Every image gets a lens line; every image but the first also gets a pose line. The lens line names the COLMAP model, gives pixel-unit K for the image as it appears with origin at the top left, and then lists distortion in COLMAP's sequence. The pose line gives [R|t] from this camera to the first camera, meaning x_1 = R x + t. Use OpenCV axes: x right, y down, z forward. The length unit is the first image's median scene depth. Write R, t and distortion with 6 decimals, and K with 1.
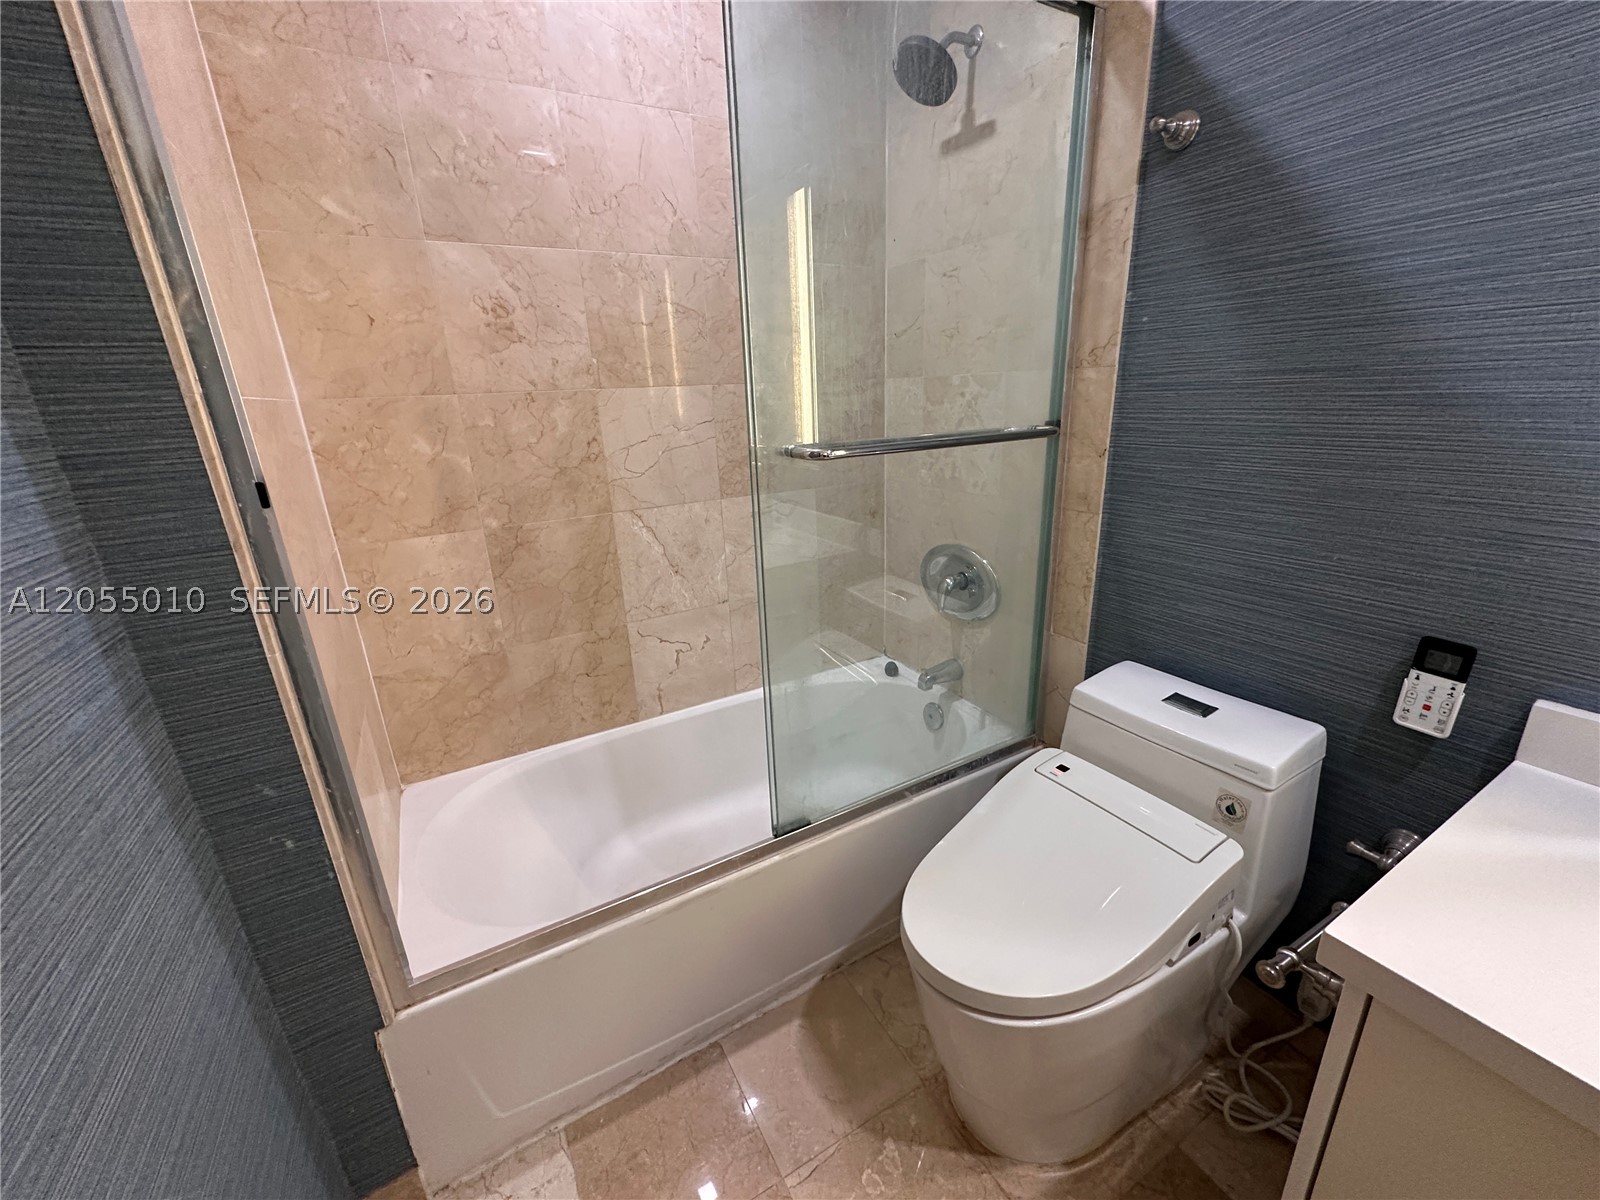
lens RADIAL K [[635.7, 0, 800.0], [0, 635.7, 600.0], [0, 0, 1]] dist [-0.006880, 0.000750]
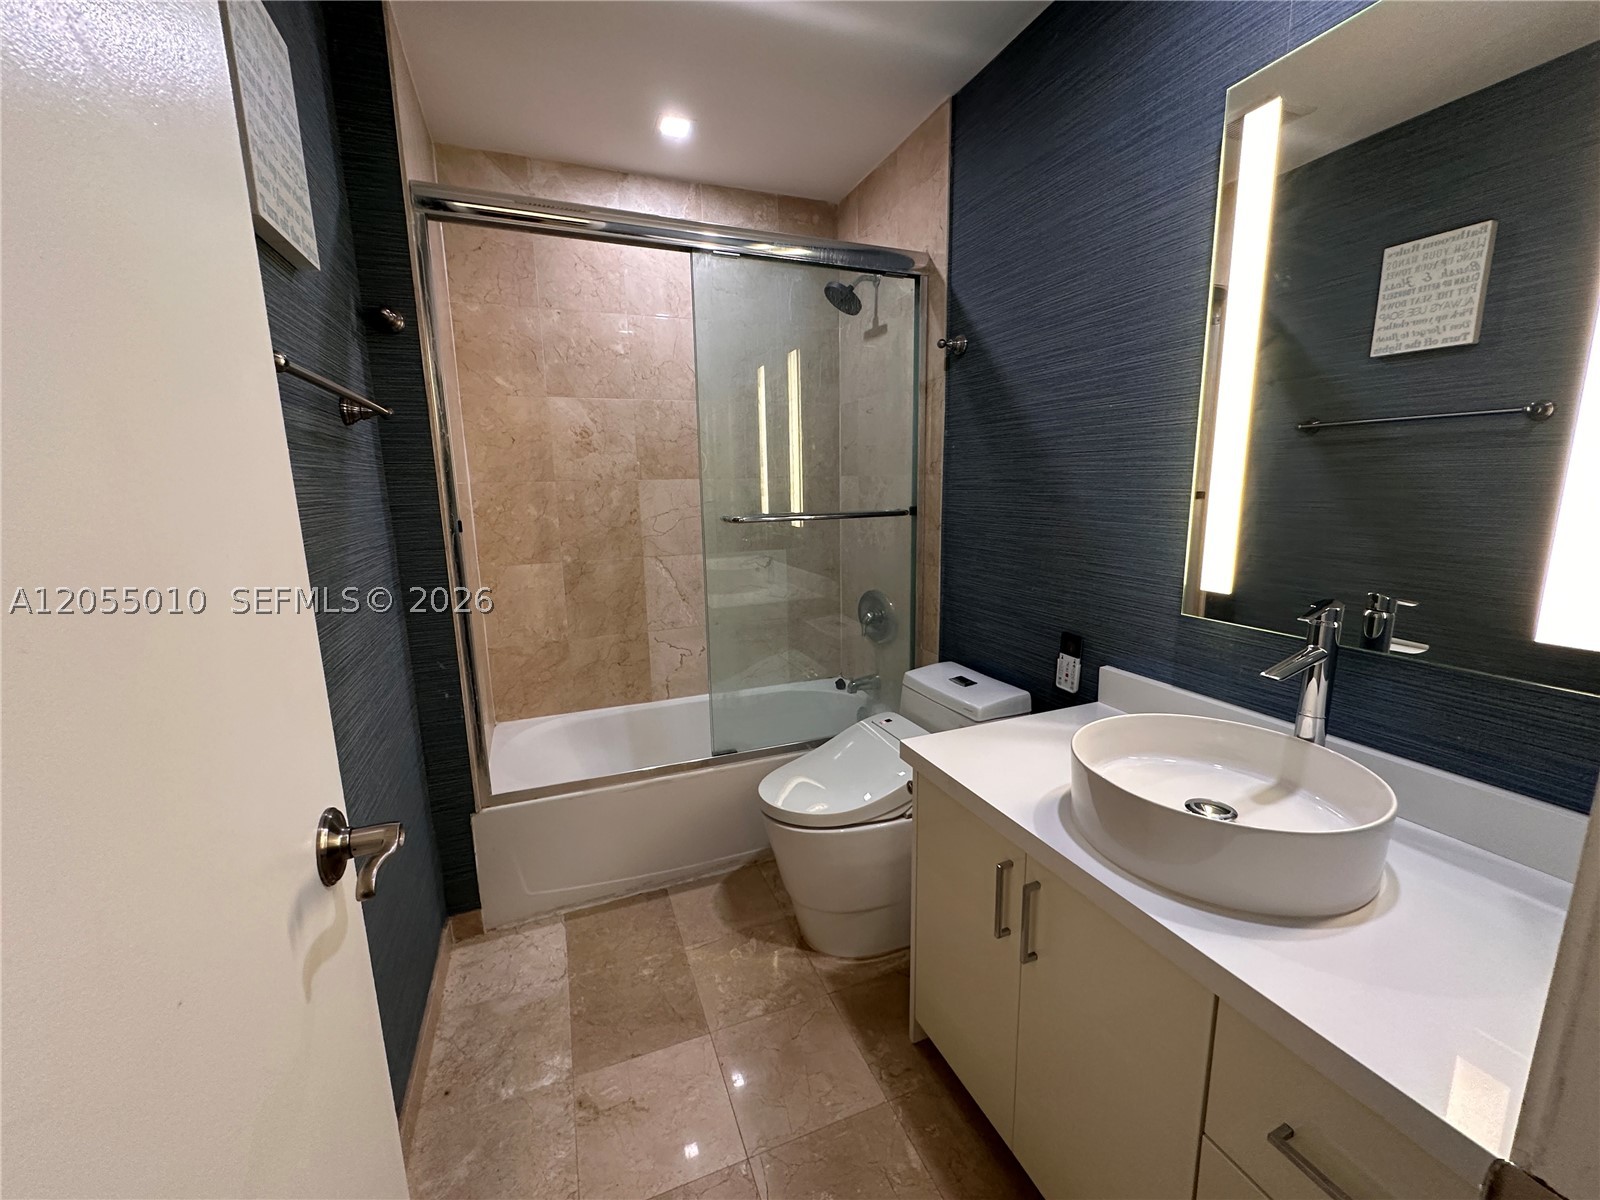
lens RADIAL K [[635.7, 0, 800.0], [0, 635.7, 600.0], [0, 0, 1]] dist [-0.006880, 0.000750]
pose [[0.990160, 0.047078, -0.131780, 0.334732], [-0.063472, 0.990361, -0.123112, 0.151707], [0.124714, 0.130265, 0.983604, -0.529000]]
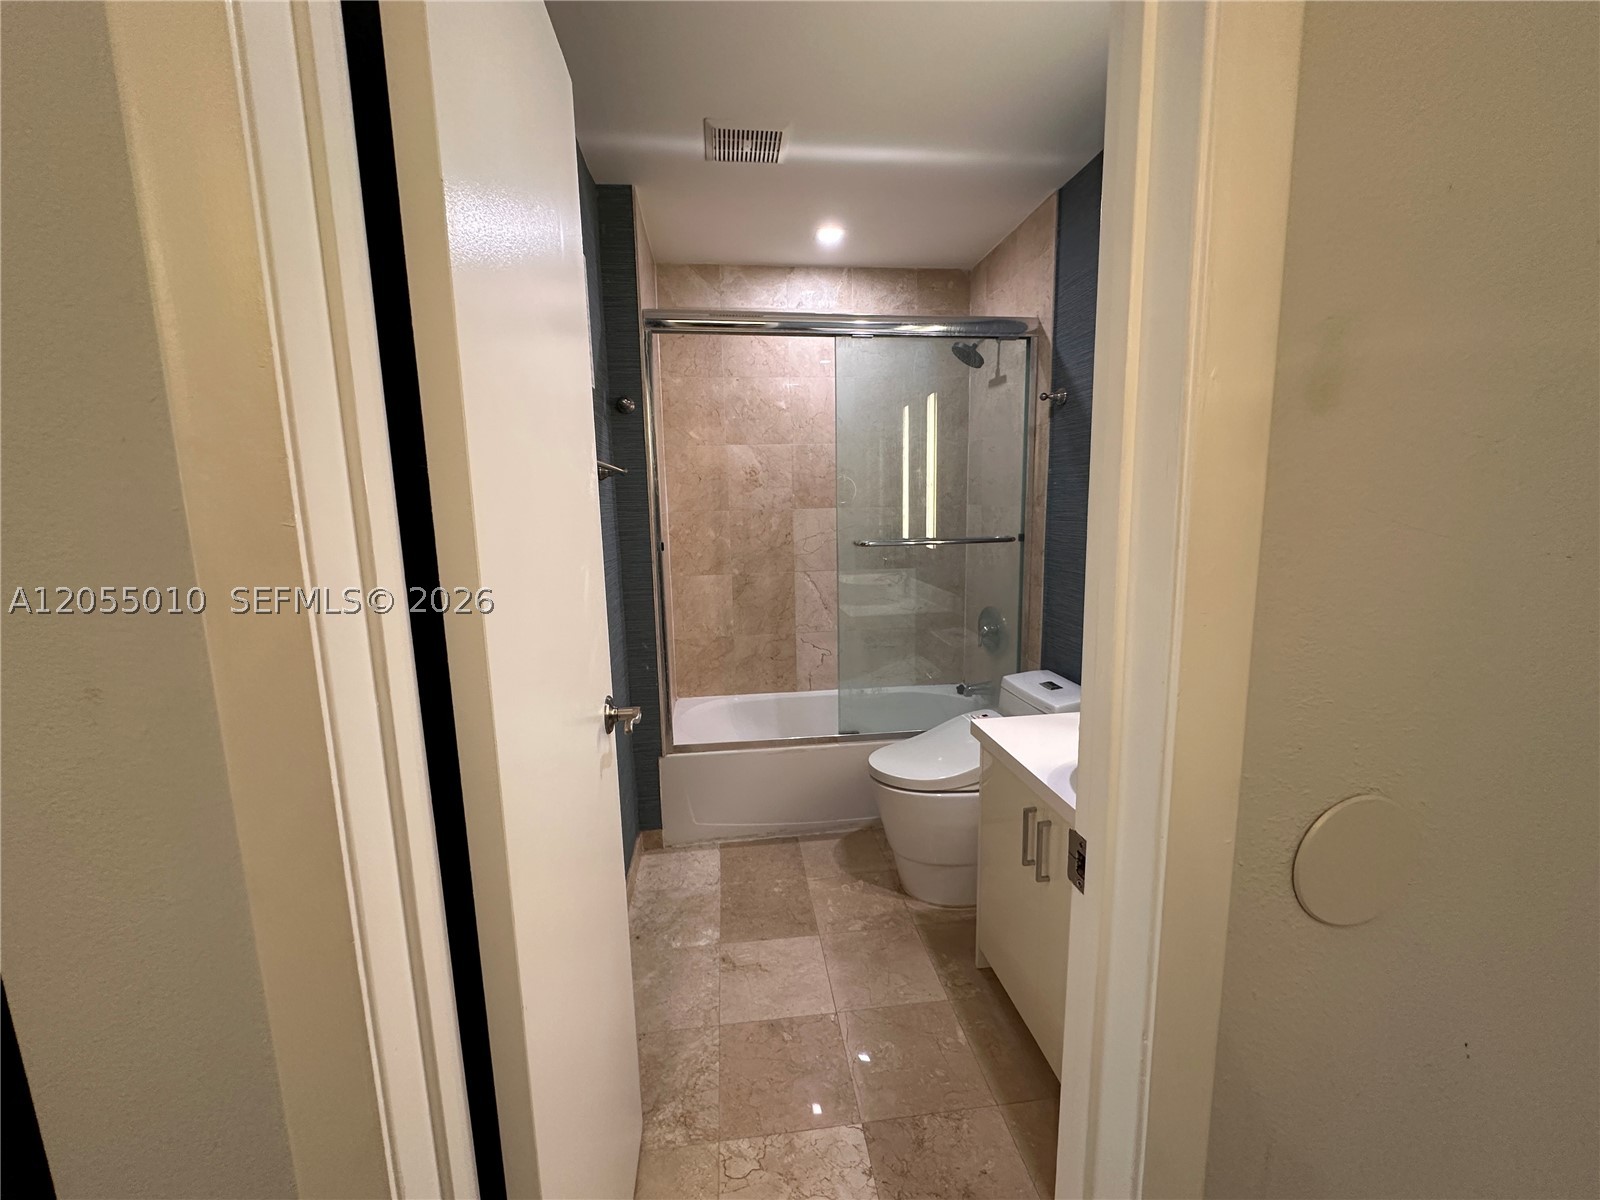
lens RADIAL K [[635.7, 0, 800.0], [0, 635.7, 600.0], [0, 0, 1]] dist [-0.006880, 0.000750]
pose [[0.922584, 0.079641, -0.377487, 0.504826], [-0.135034, 0.983229, -0.122585, 0.200205], [0.361393, 0.164069, 0.917865, -0.819907]]
